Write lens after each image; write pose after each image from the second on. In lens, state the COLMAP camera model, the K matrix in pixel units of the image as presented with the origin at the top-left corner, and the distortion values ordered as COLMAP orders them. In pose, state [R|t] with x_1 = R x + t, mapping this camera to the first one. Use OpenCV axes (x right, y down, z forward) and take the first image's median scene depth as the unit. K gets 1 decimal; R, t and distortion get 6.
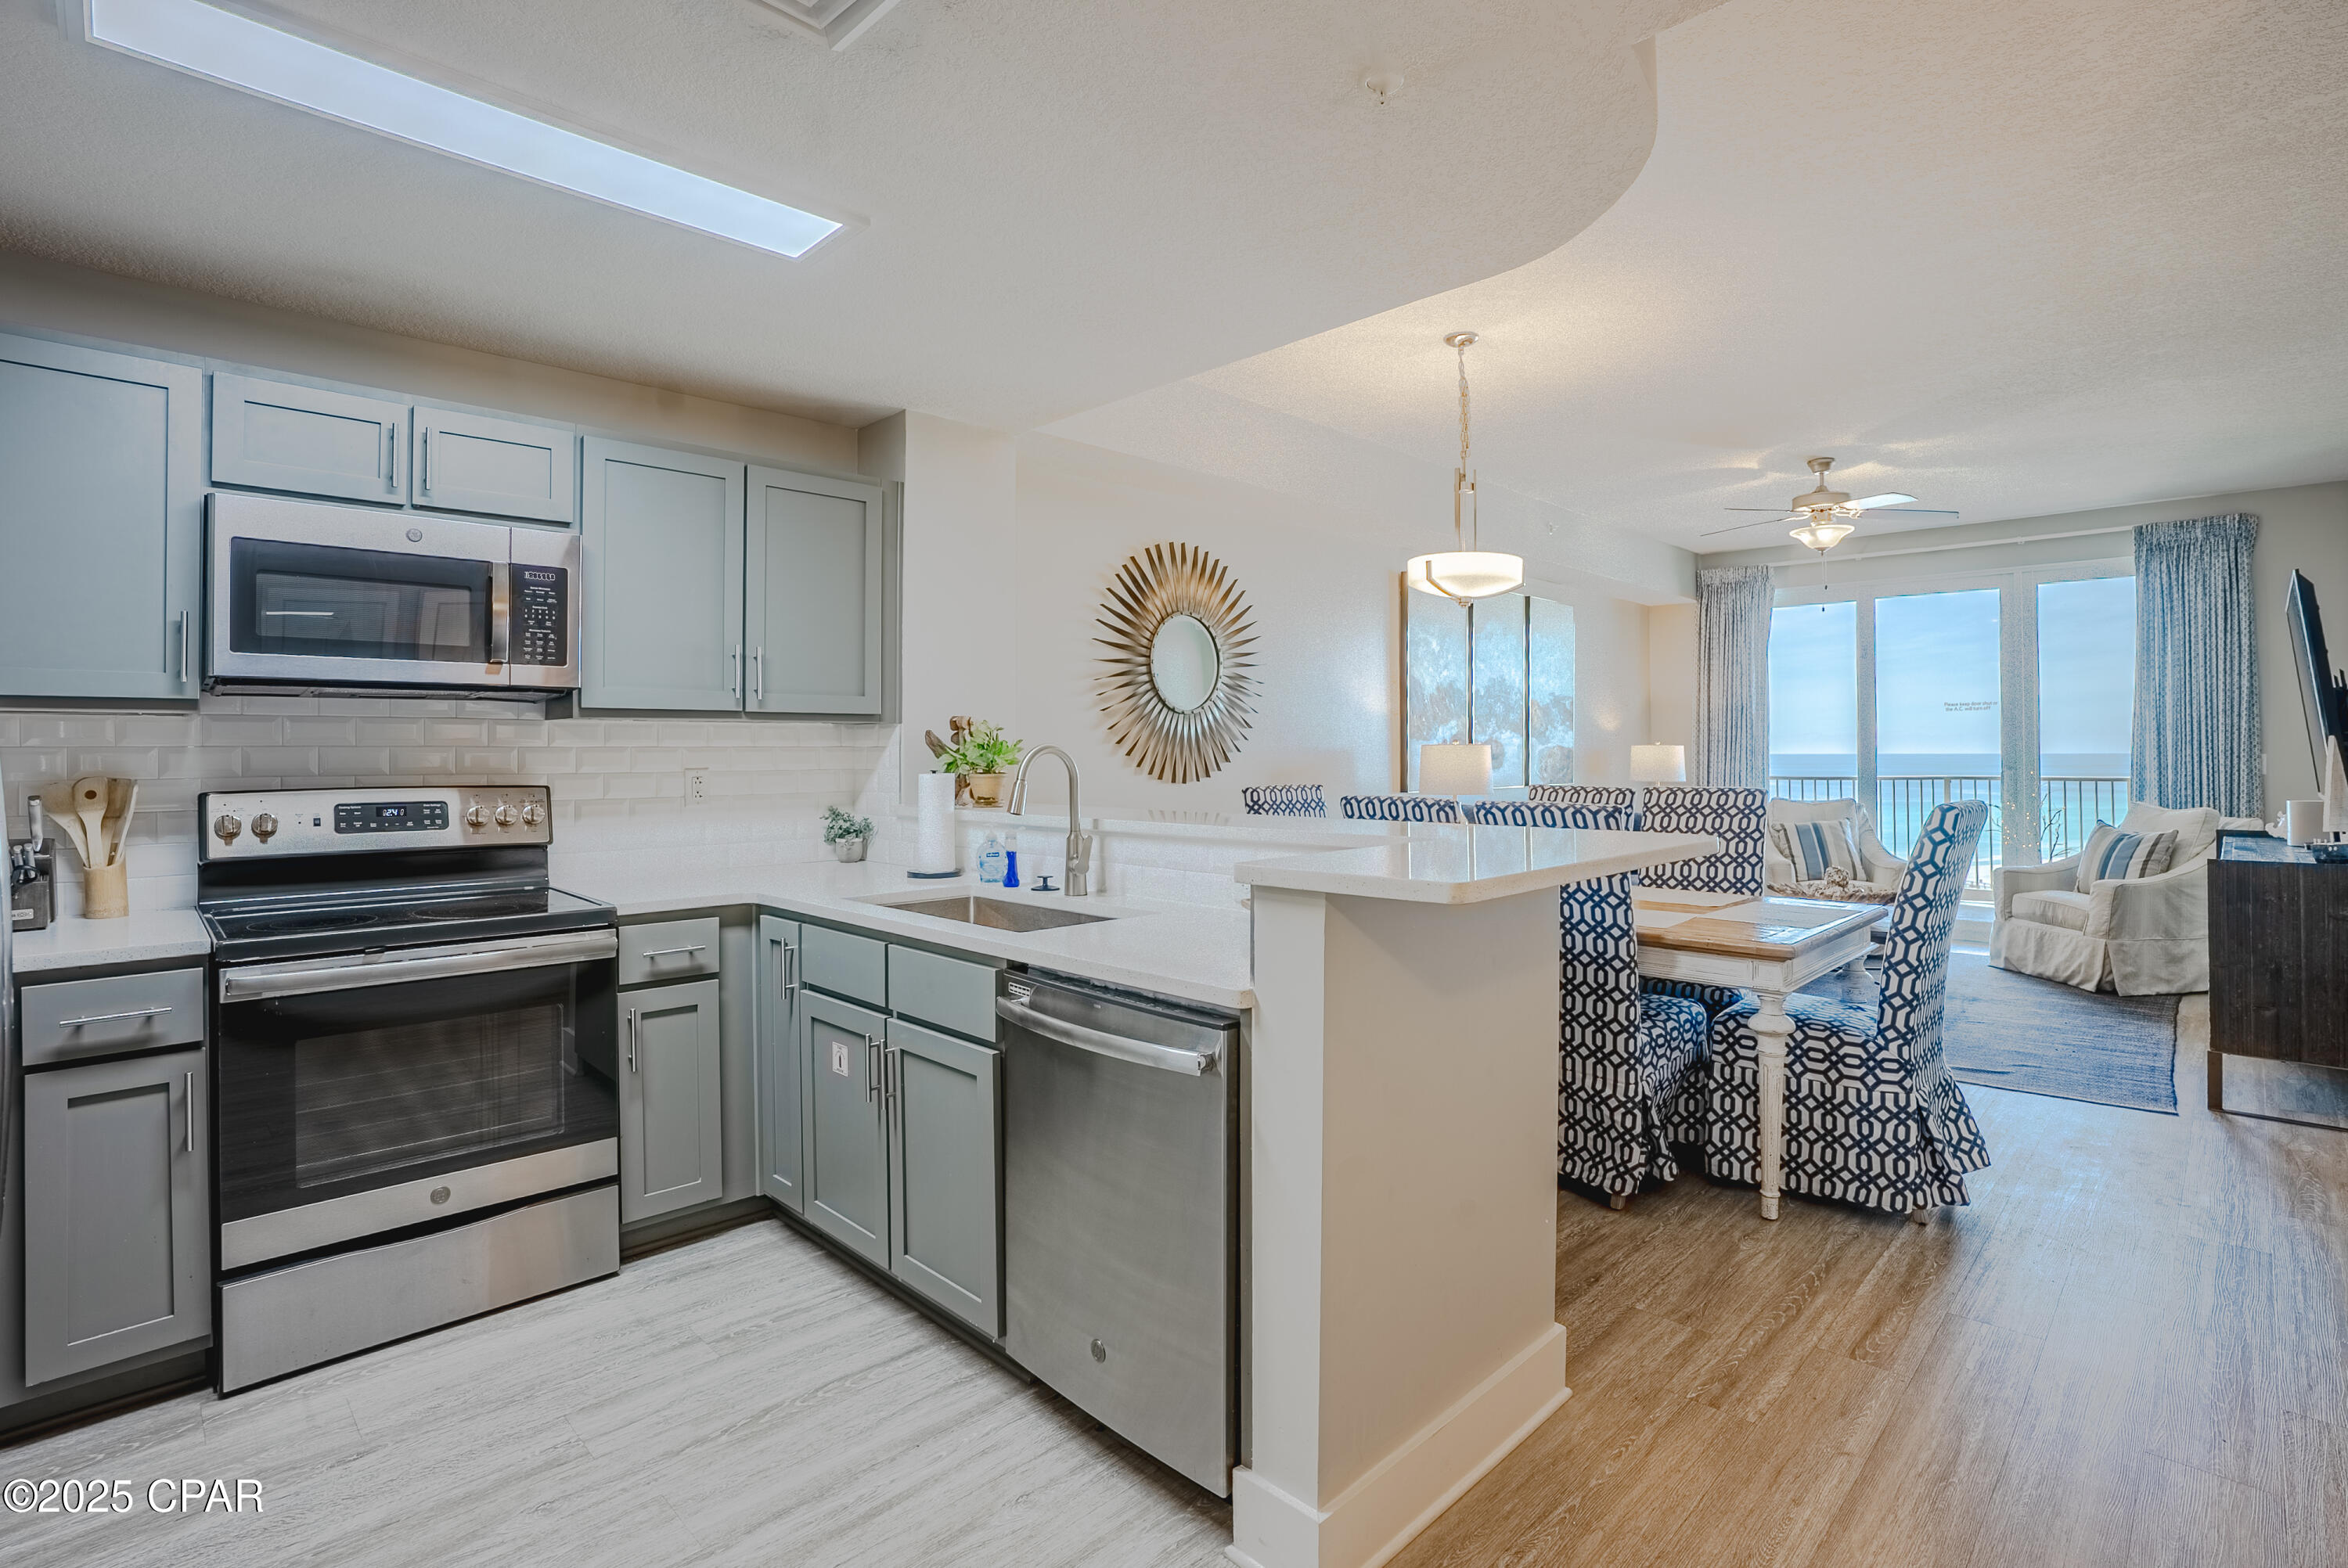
lens RADIAL K [[1119.3, 0, 1201.9], [0, 1119.3, 742.4], [0, 0, 1]] dist [-0.070733, 0.028031]
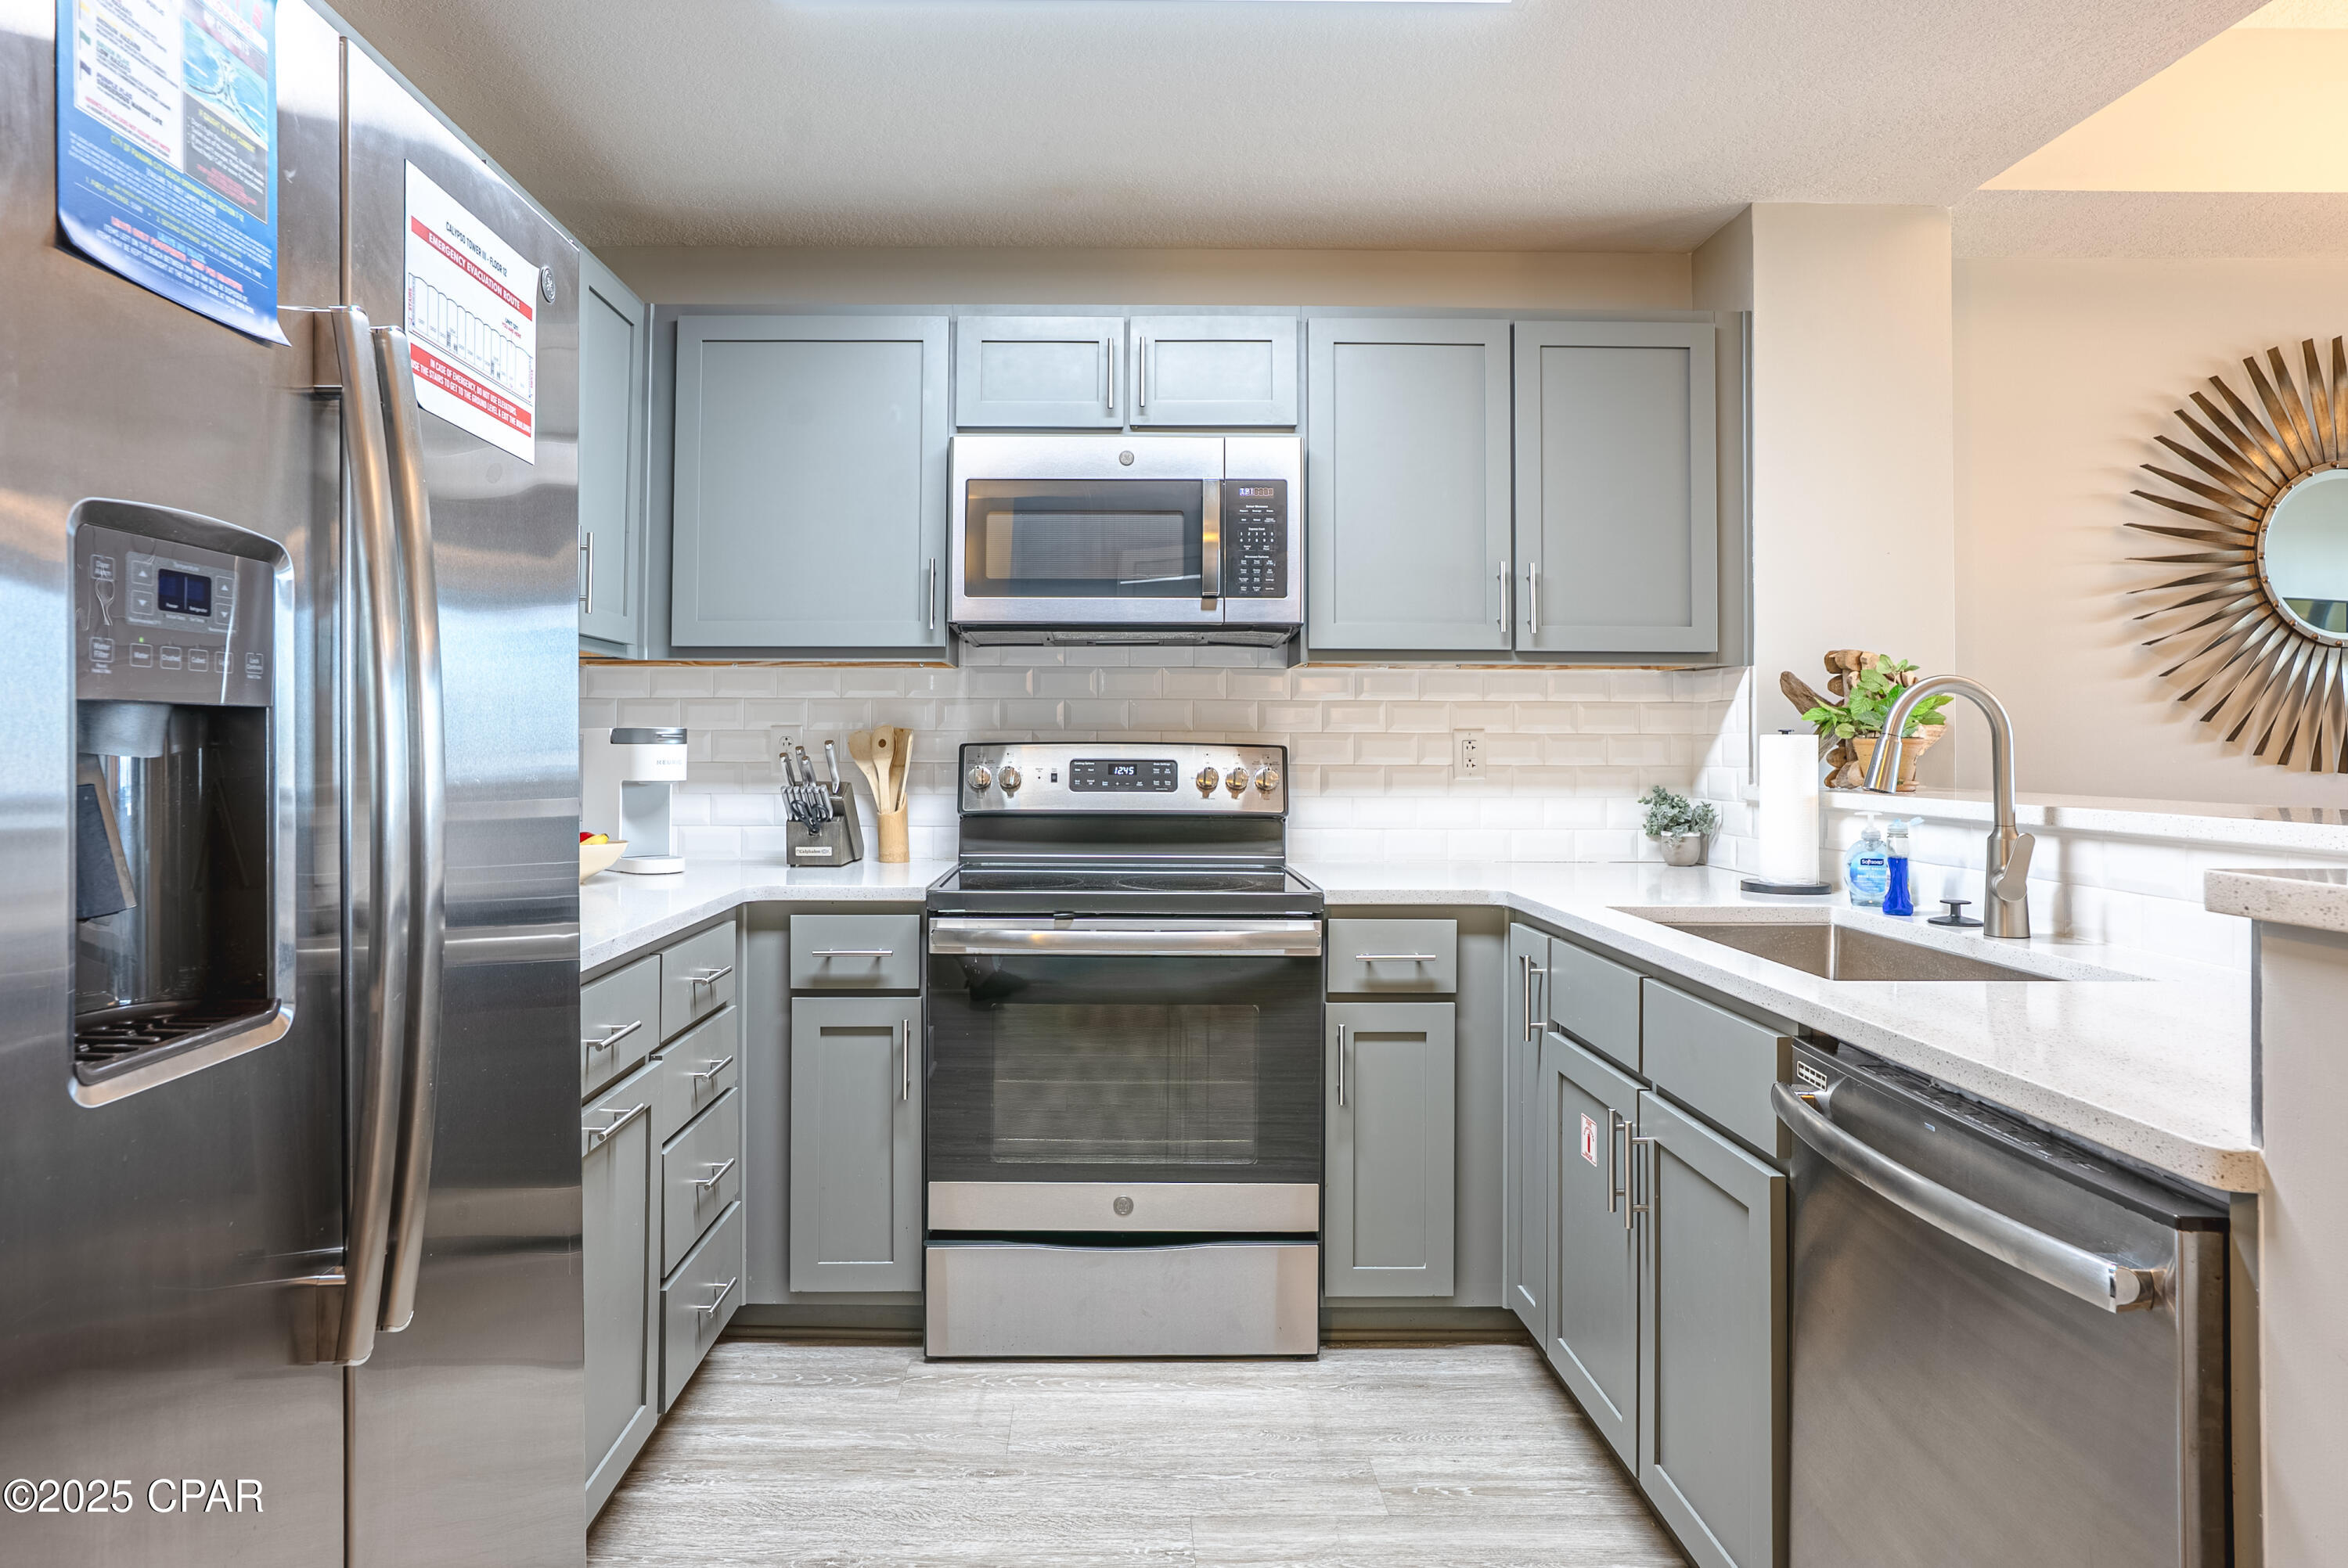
lens RADIAL K [[1387.9, 0, 1127.1], [0, 1387.9, 712.5], [0, 0, 1]] dist [-0.049804, 0.038098]
pose [[0.702678, -0.010576, -0.711430, 0.064640], [-0.001006, 0.999874, -0.015858, 0.027972], [0.711508, 0.011858, 0.702578, 0.153102]]
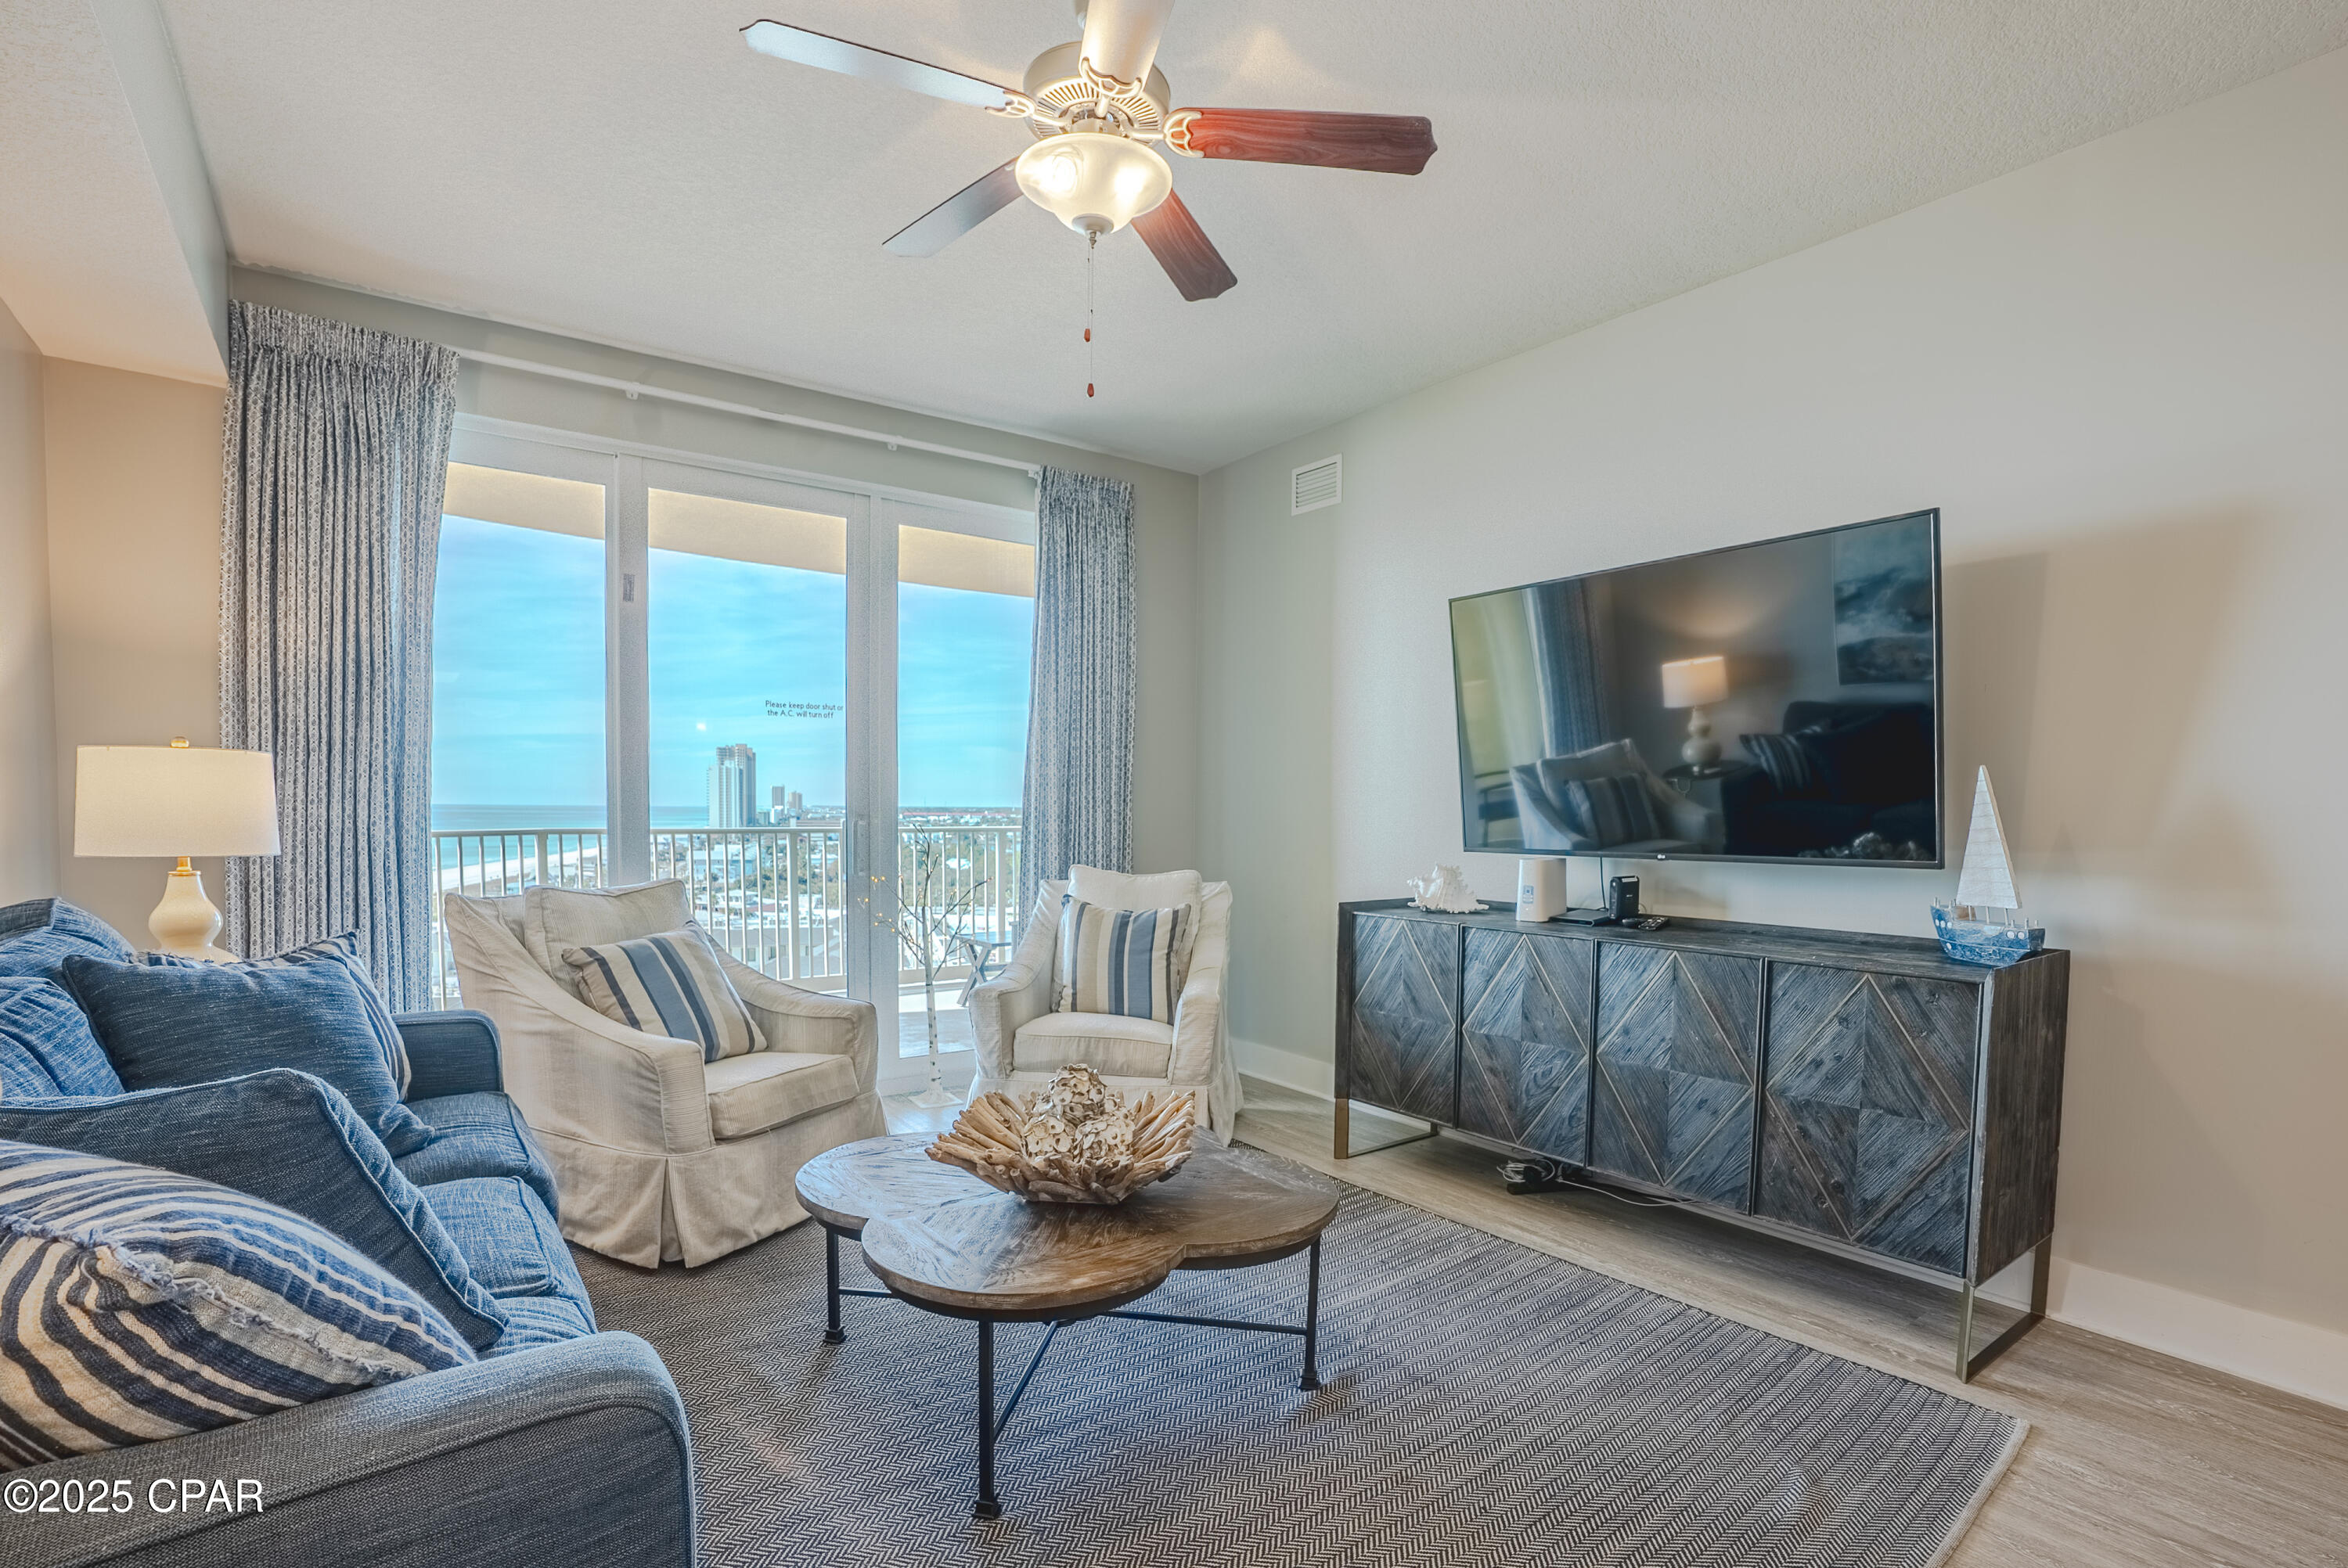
lens RADIAL K [[1126.8, 0, 1169.0], [0, 1126.8, 872.9], [0, 0, 1]] dist [-0.067595, 0.023846]
pose [[0.168321, -0.049962, 0.984465, 0.323382], [-0.021077, 0.998304, 0.054268, 0.038505], [-0.985507, -0.029884, 0.166982, 1.557339]]
